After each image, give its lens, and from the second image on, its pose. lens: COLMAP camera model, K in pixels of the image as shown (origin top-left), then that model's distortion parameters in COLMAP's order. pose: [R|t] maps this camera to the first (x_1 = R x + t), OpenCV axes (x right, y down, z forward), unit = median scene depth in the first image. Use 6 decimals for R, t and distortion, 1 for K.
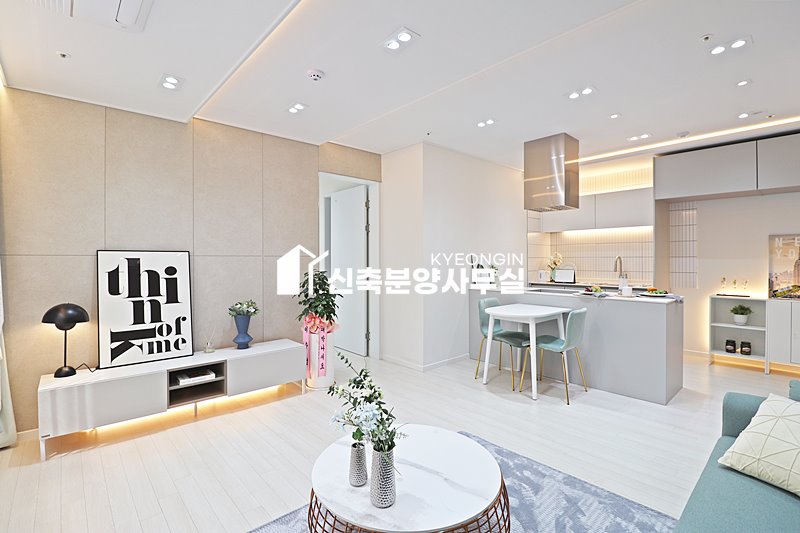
lens RADIAL K [[371.2, 0, 399.8], [0, 371.2, 258.7], [0, 0, 1]] dist [-0.001712, -0.012602]
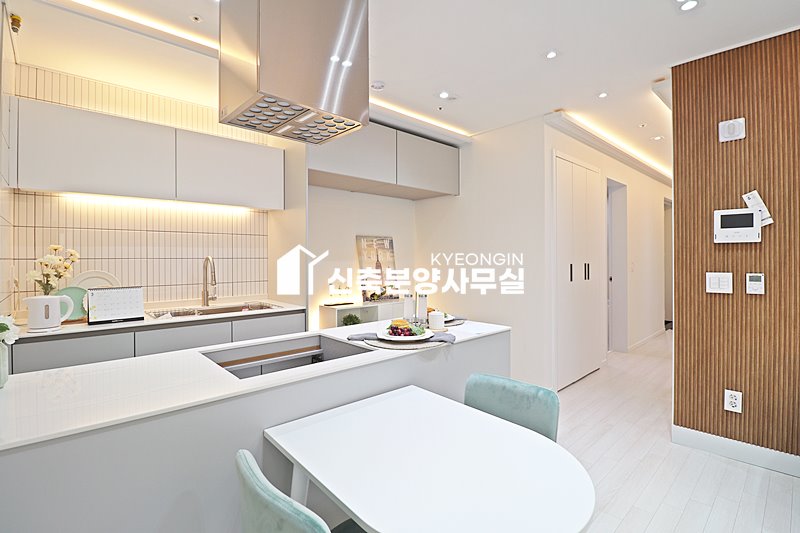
lens RADIAL K [[371.2, 0, 399.8], [0, 371.2, 258.7], [0, 0, 1]] dist [-0.001712, -0.012602]
pose [[-0.010233, 0.002357, 0.999945, 0.057769], [0.002887, 0.999993, -0.002328, -0.002306], [-0.999943, 0.002863, -0.010240, 0.992961]]
